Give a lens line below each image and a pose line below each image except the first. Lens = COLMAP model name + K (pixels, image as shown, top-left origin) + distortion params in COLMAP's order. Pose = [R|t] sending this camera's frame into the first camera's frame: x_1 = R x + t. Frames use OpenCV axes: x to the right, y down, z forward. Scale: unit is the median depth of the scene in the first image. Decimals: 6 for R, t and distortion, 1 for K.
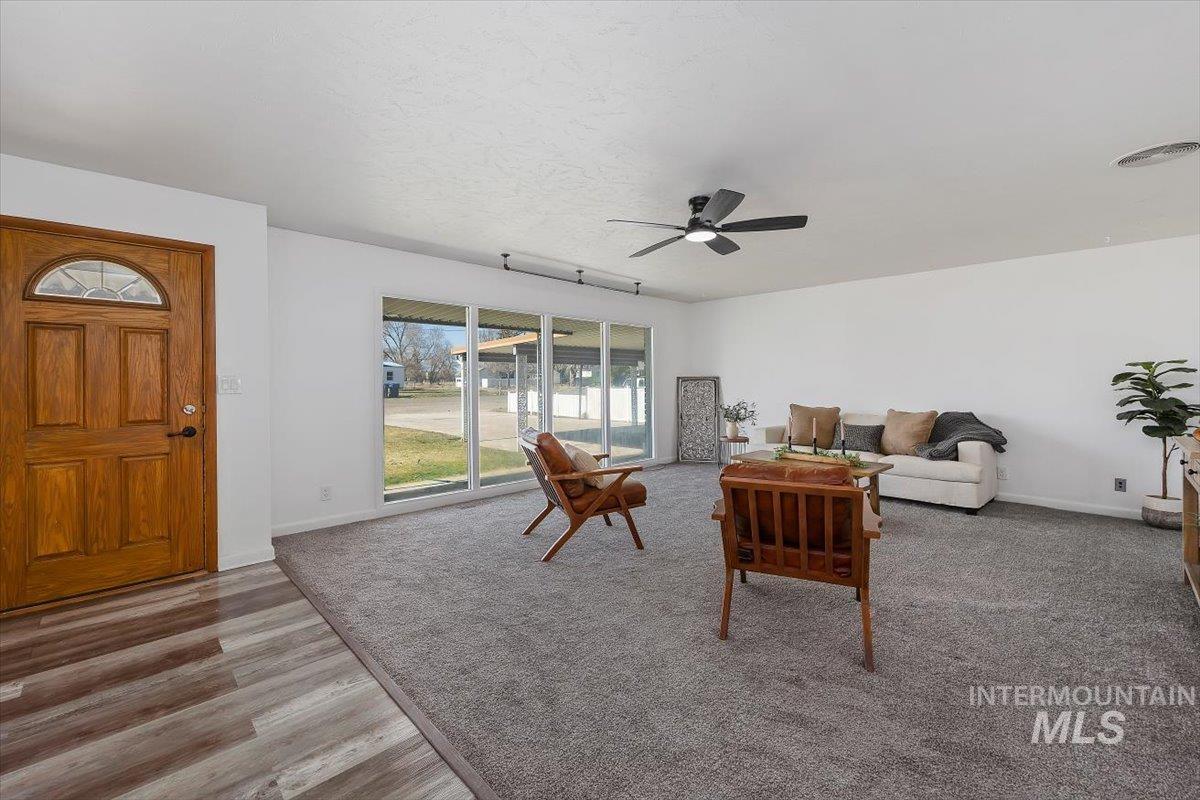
lens RADIAL K [[500.2, 0, 588.6], [0, 500.2, 378.5], [0, 0, 1]] dist [0.000150, 0.000043]
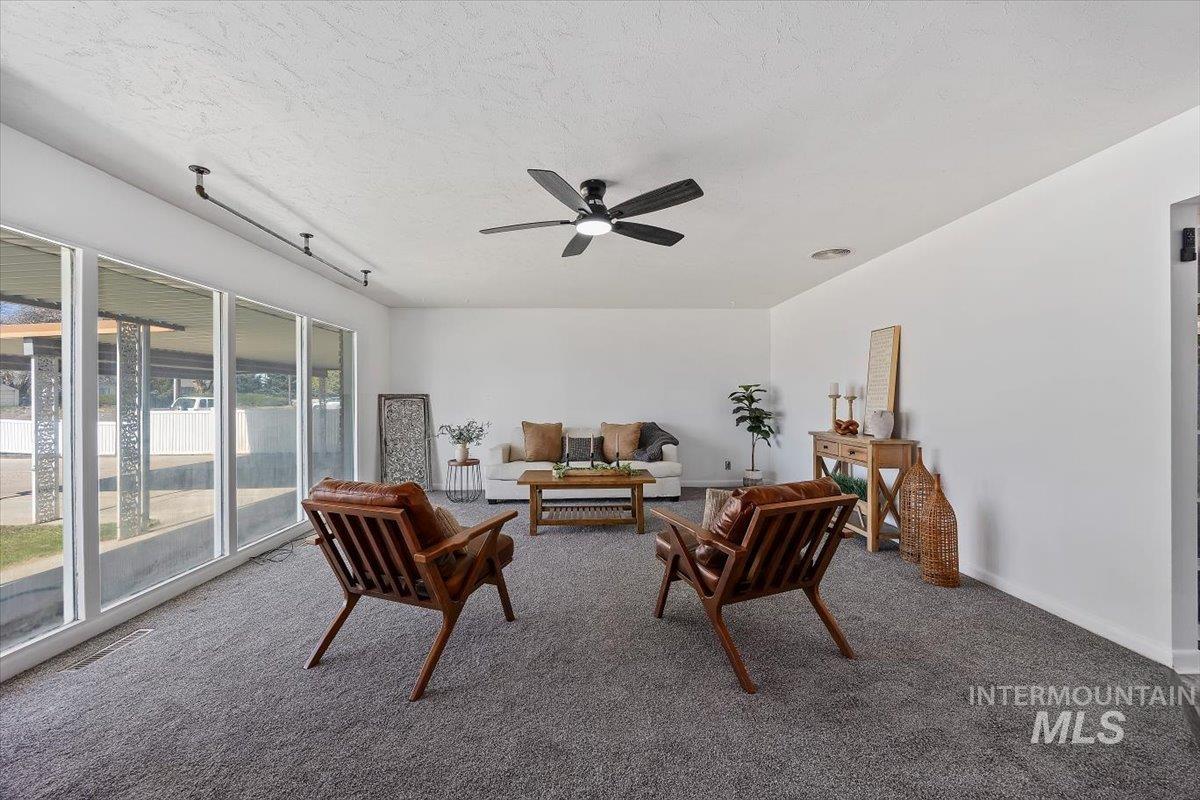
lens RADIAL K [[470.0, 0, 604.1], [0, 470.0, 391.3], [0, 0, 1]] dist [0.000886, 0.000175]
pose [[0.660314, 0.008705, 0.750940, -0.241694], [0.002142, 0.999907, -0.013475, 0.004552], [-0.750987, 0.010506, 0.660233, 0.303835]]
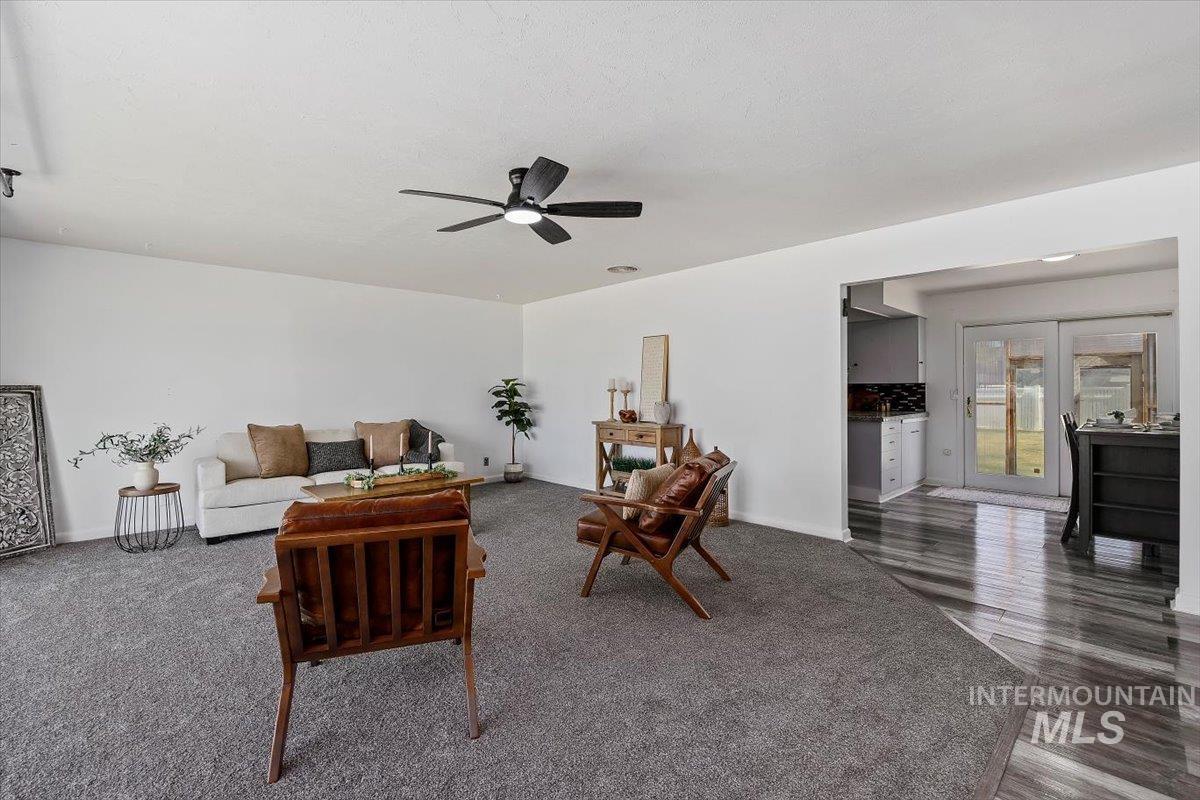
lens RADIAL K [[515.2, 0, 602.1], [0, 515.2, 383.9], [0, 0, 1]] dist [-0.001583, -0.000148]
pose [[0.012405, 0.014022, 0.999825, -0.419549], [0.002758, 0.999897, -0.014057, 0.004930], [-0.999919, 0.002932, 0.012365, 0.573307]]
